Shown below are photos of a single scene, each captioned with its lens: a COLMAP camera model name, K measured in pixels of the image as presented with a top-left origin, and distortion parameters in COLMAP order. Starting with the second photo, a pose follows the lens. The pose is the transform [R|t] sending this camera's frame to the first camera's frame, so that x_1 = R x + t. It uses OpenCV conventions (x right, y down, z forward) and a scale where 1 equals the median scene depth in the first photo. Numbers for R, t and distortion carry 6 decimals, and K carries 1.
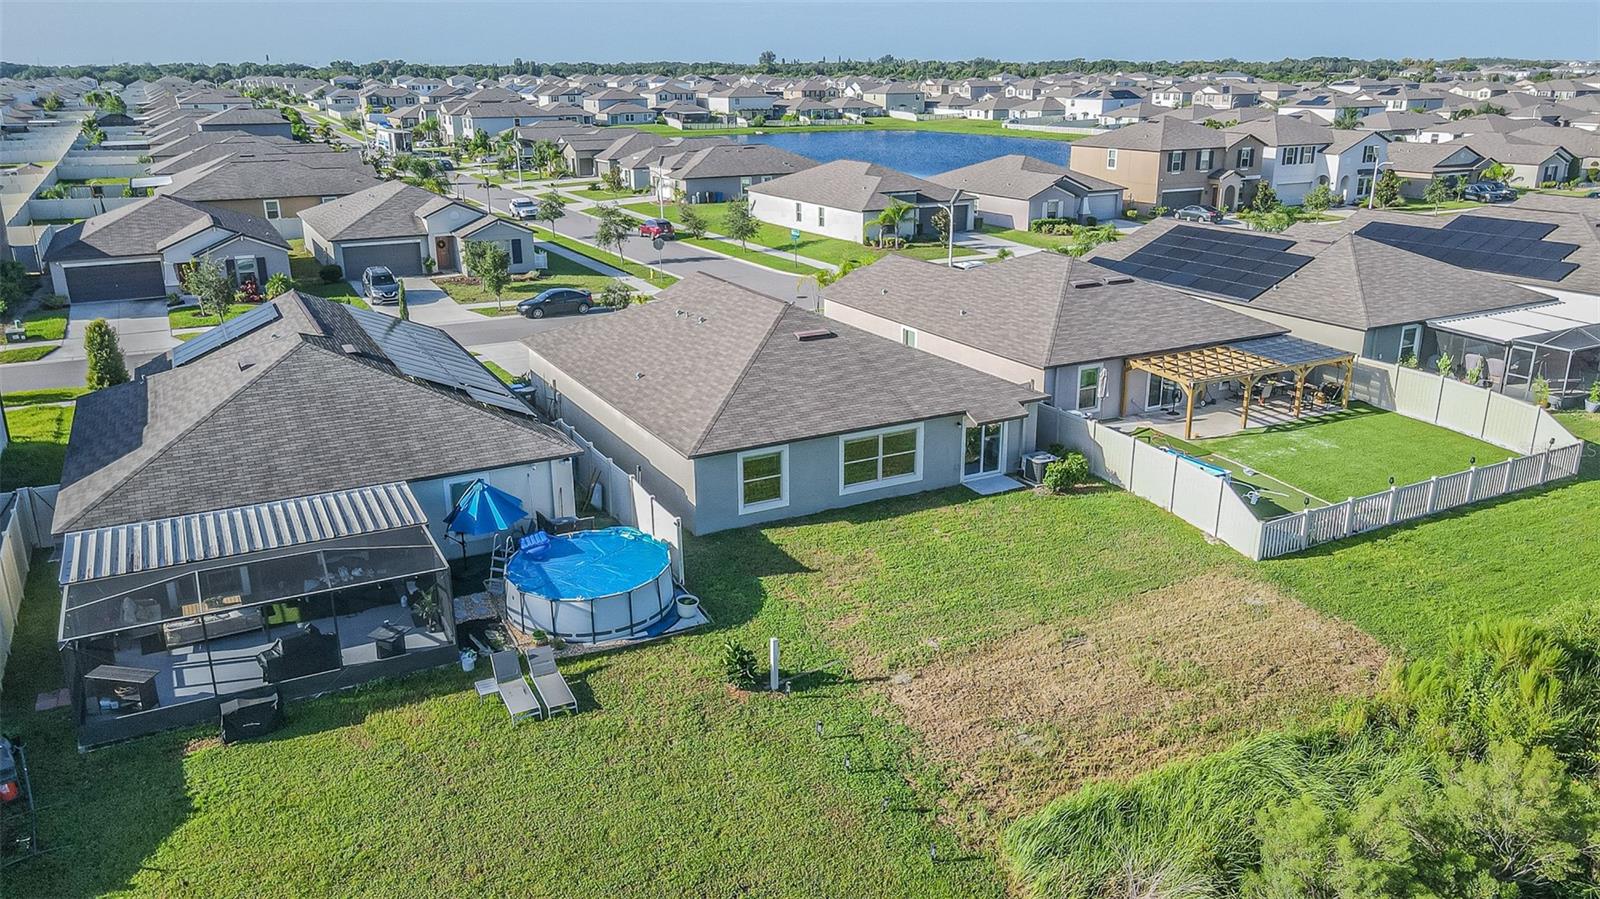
lens RADIAL K [[1179.0, 0, 800.0], [0, 1179.0, 449.5], [0, 0, 1]] dist [0.000534, 0.003007]
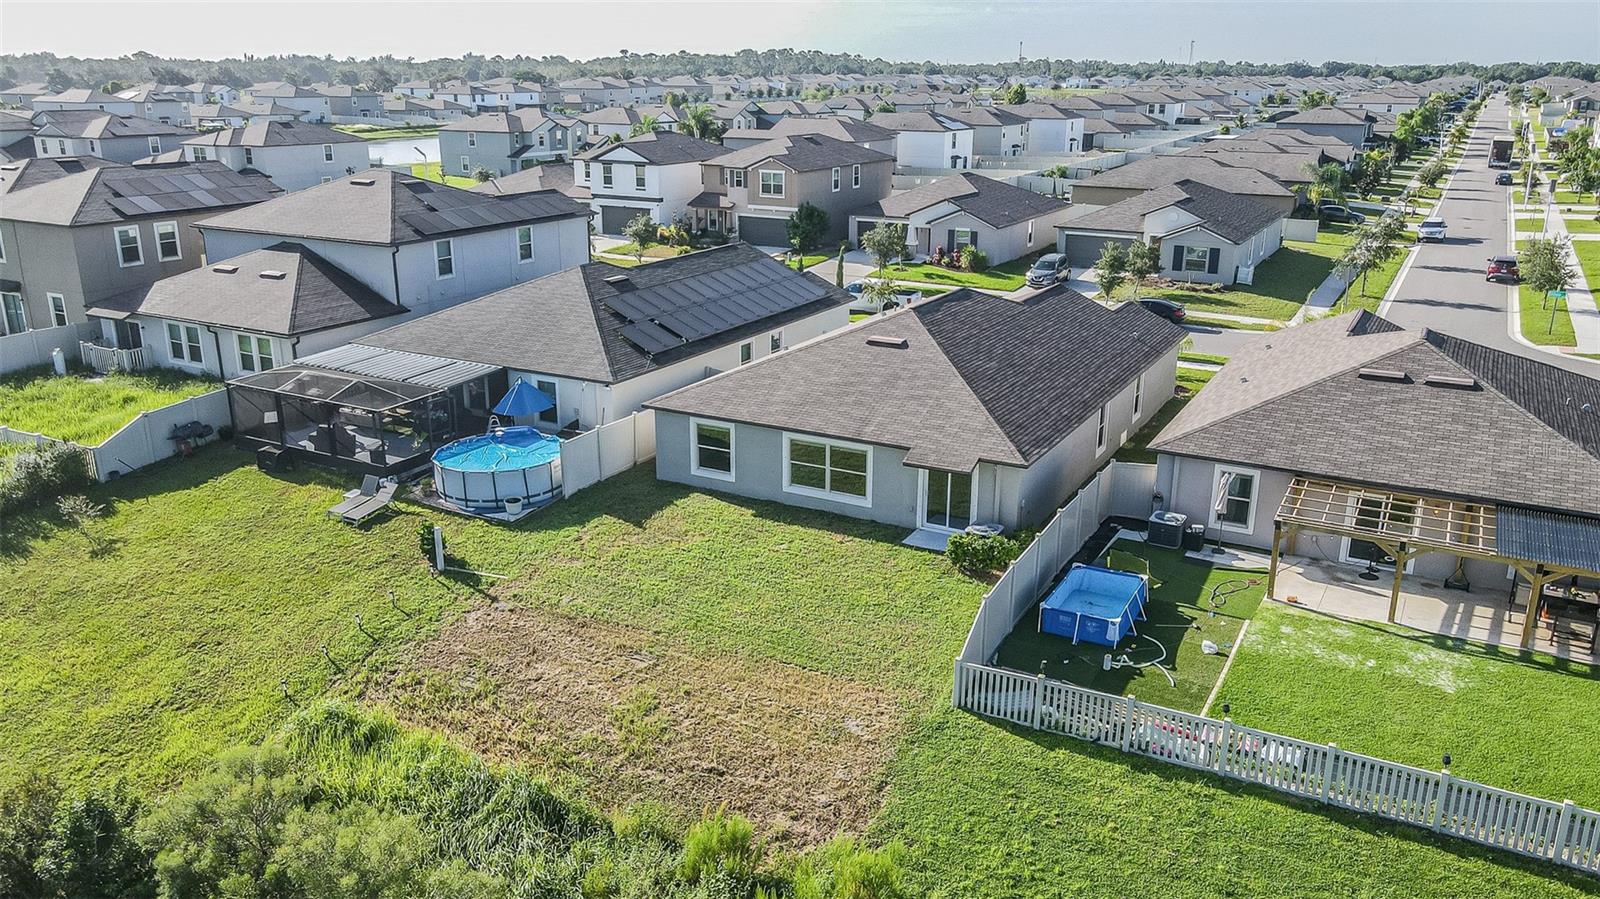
lens RADIAL K [[1209.2, 0, 800.0], [0, 1209.2, 449.5], [0, 0, 1]] dist [-0.034077, 0.076465]
pose [[0.545417, 0.258356, -0.797353, 0.756461], [-0.263461, 0.955935, 0.129523, -0.117238], [0.795681, 0.139427, 0.589450, 0.351683]]
